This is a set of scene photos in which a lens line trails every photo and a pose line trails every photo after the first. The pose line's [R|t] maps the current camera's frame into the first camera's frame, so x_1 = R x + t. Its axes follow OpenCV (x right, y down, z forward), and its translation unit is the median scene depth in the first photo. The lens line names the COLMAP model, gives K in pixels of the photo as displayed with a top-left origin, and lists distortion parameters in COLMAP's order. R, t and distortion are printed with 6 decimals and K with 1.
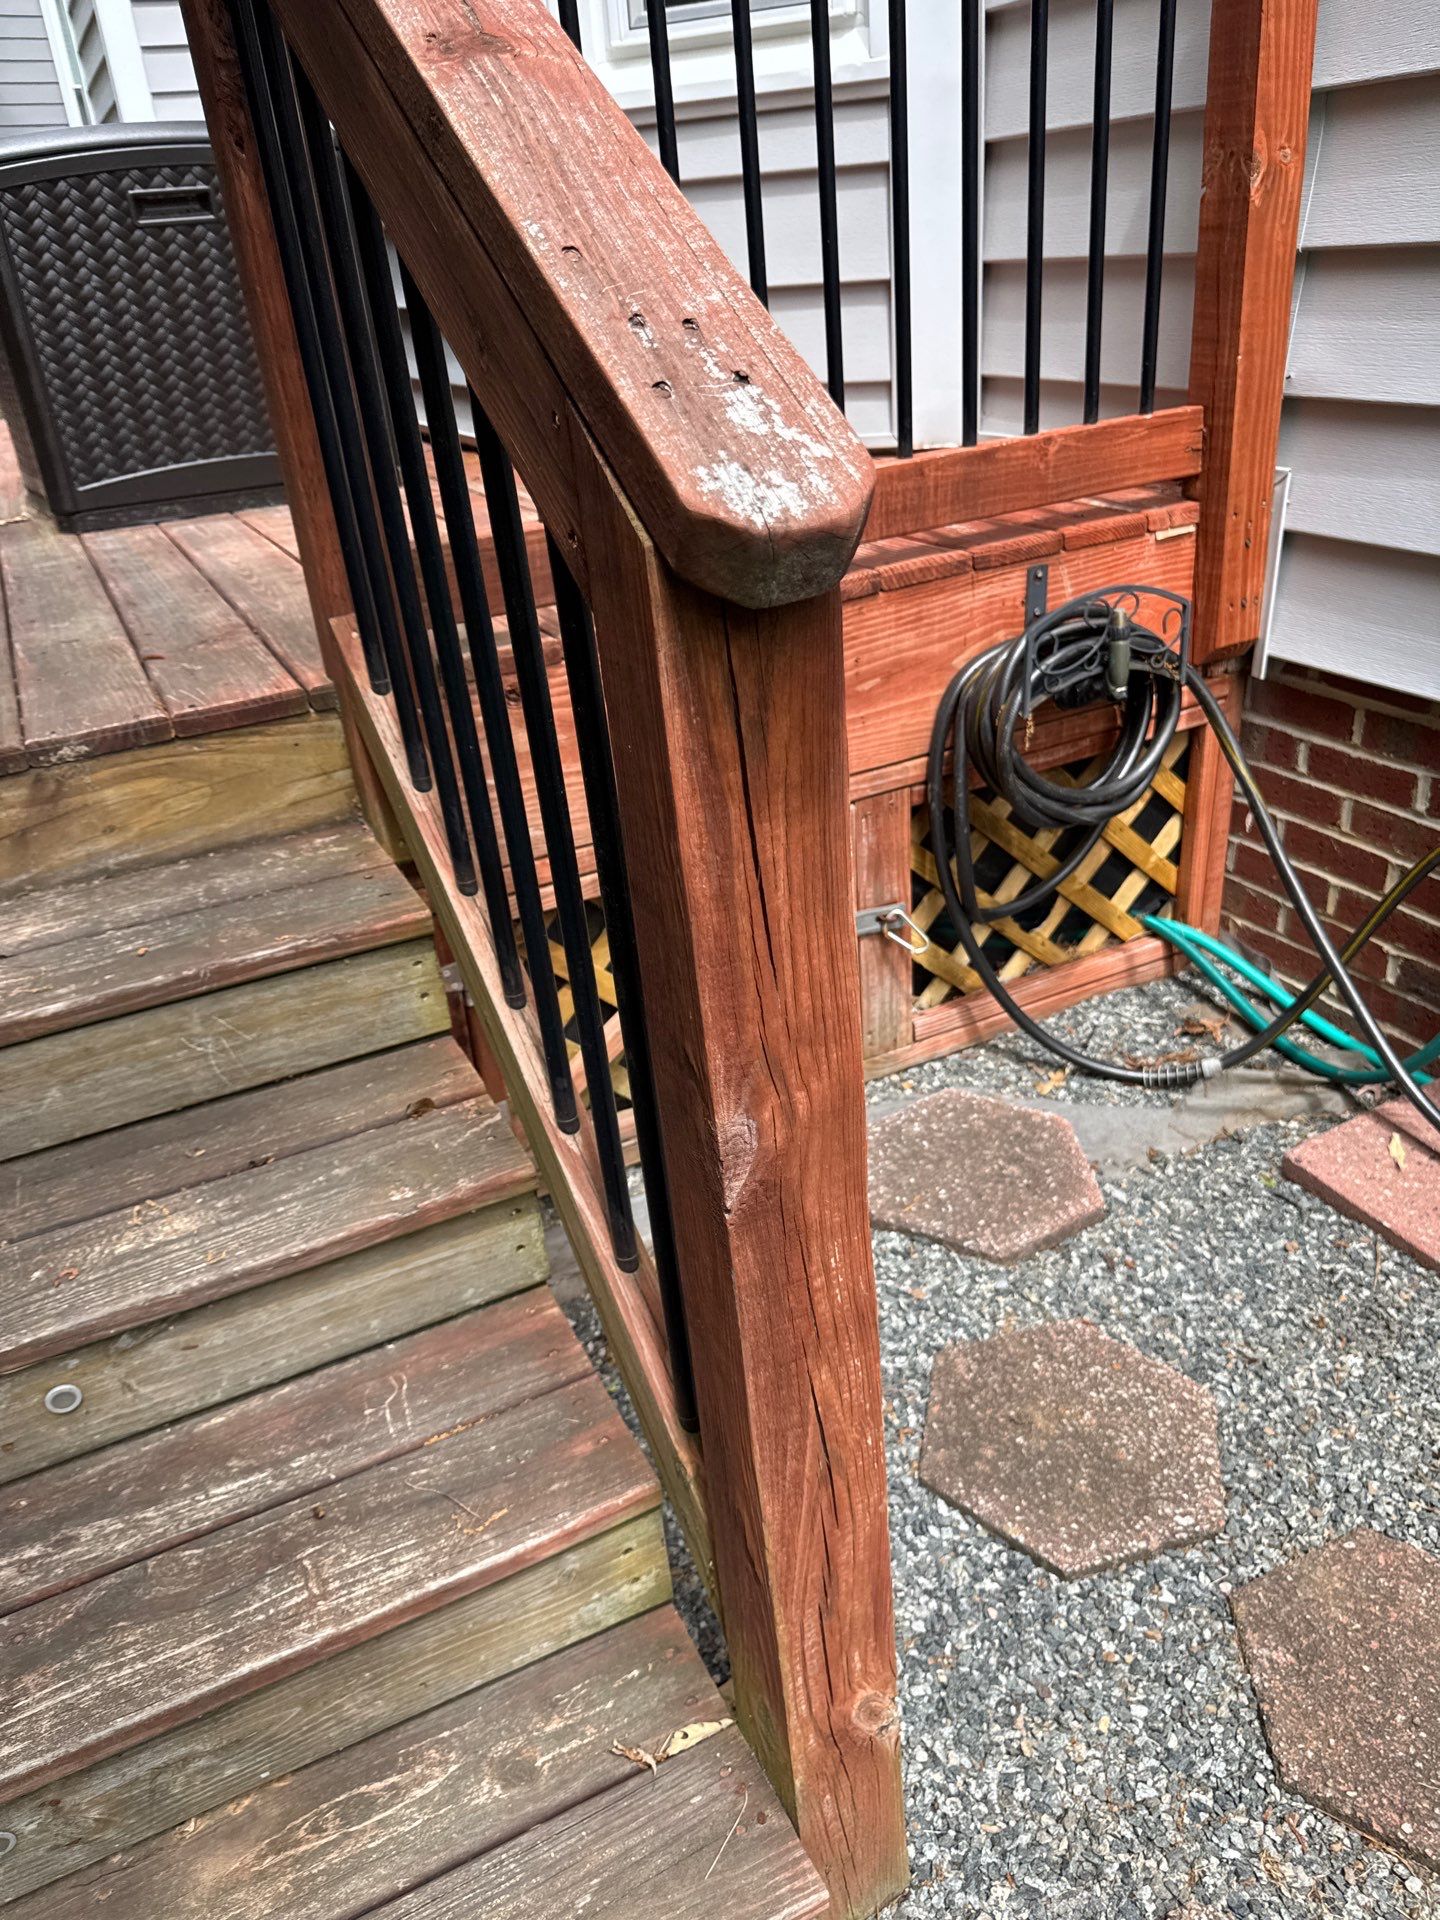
lens RADIAL K [[1423.2, 0, 722.7], [0, 1423.2, 952.5], [0, 0, 1]] dist [0.011048, -0.023614]
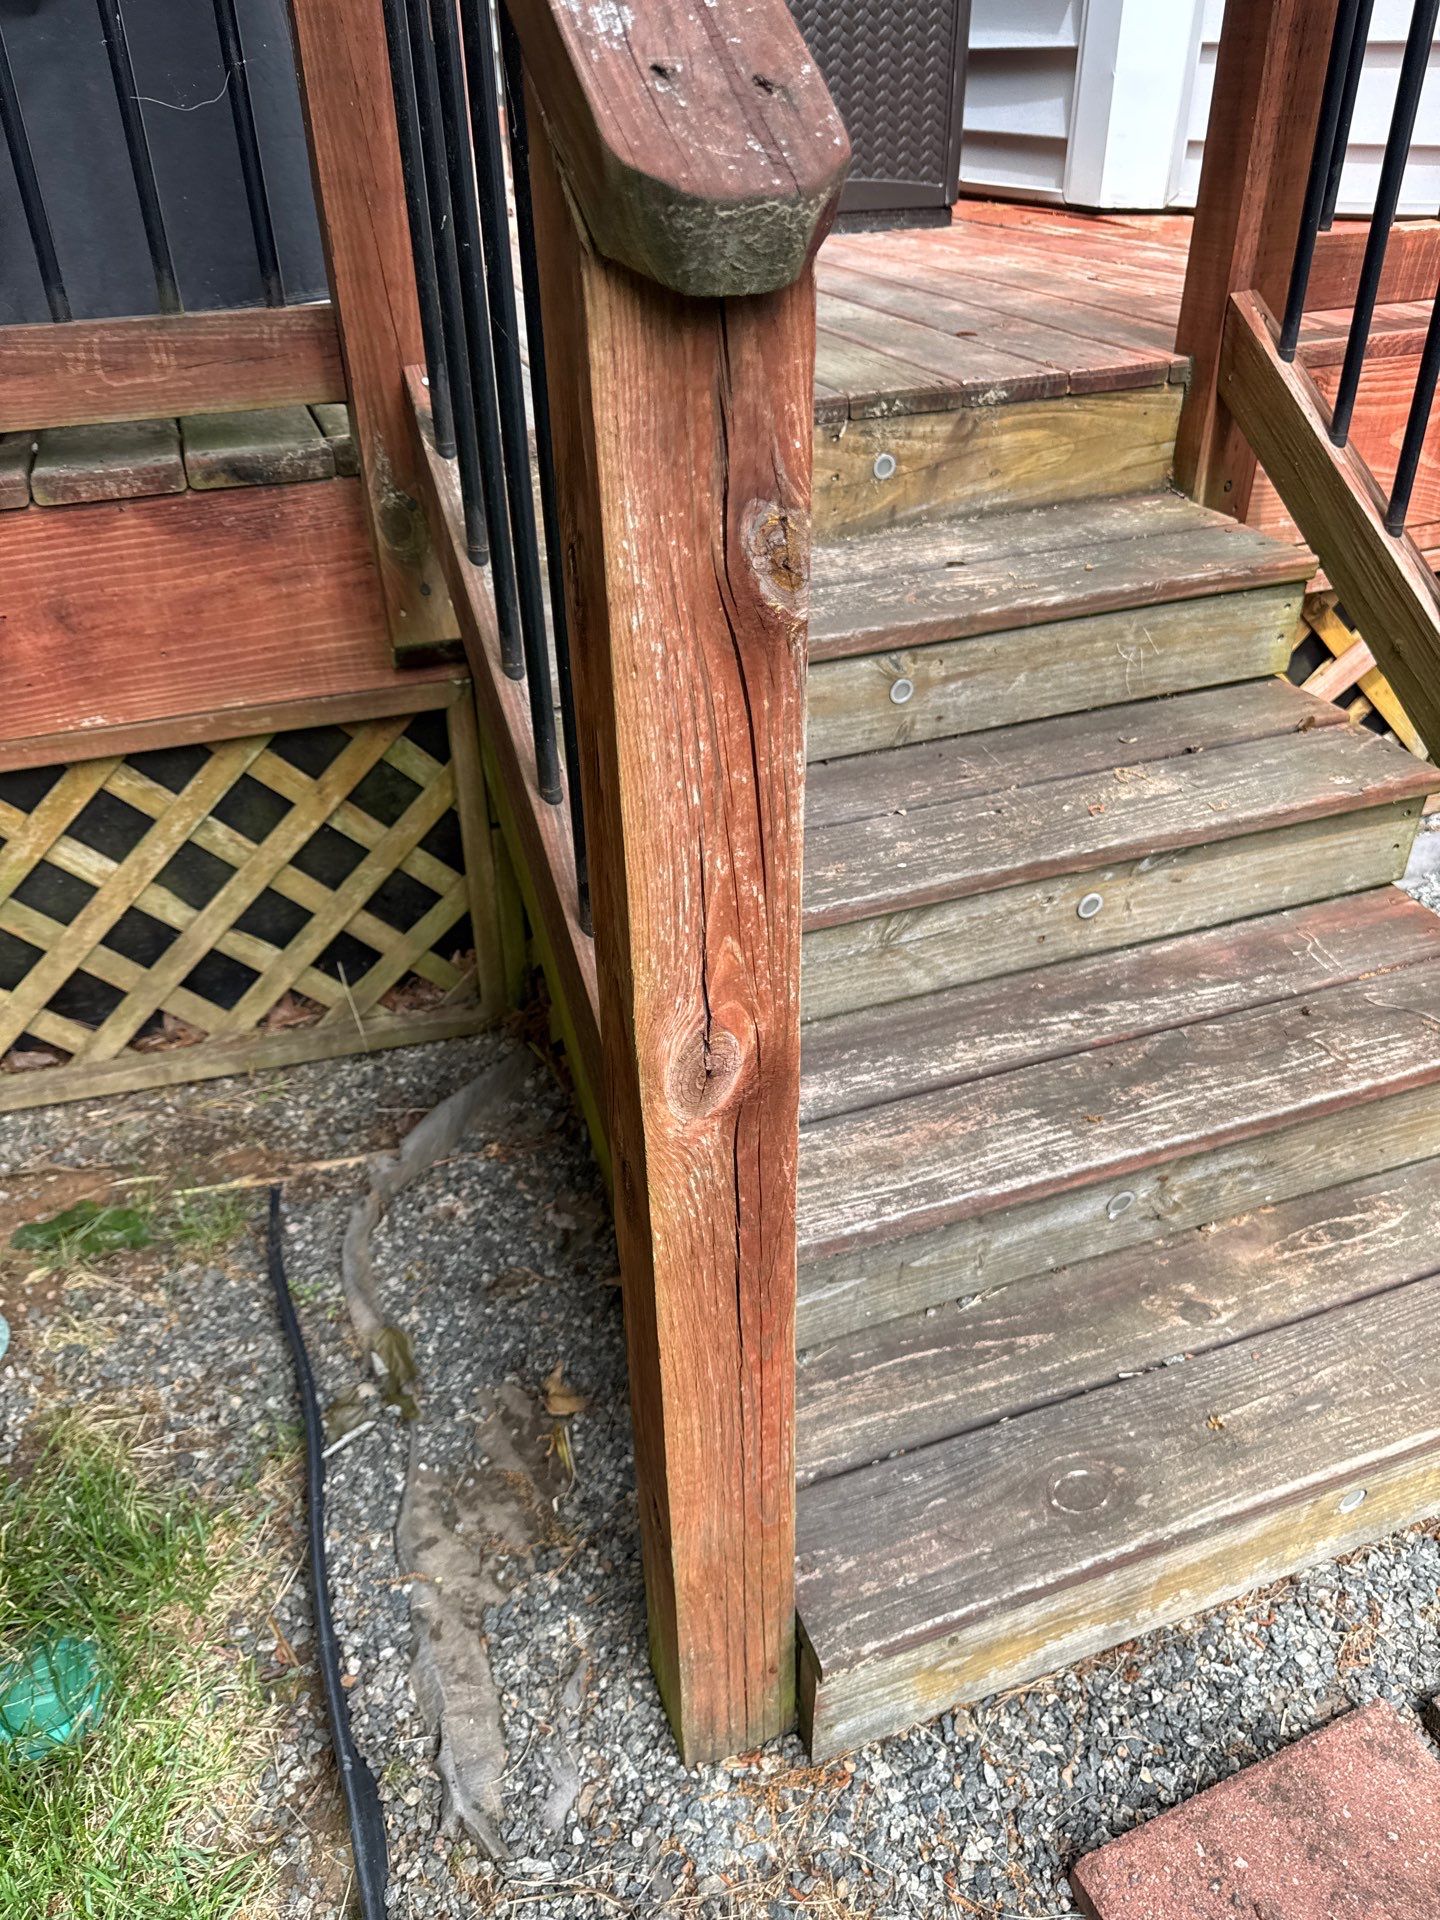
lens RADIAL K [[1423.2, 0, 715.0], [0, 1423.2, 967.4], [0, 0, 1]] dist [0.011048, -0.023614]
pose [[0.992530, 0.102551, -0.066089, -0.635636], [-0.093785, 0.987800, 0.124318, 0.220129], [0.078031, -0.117191, 0.990039, -0.239467]]
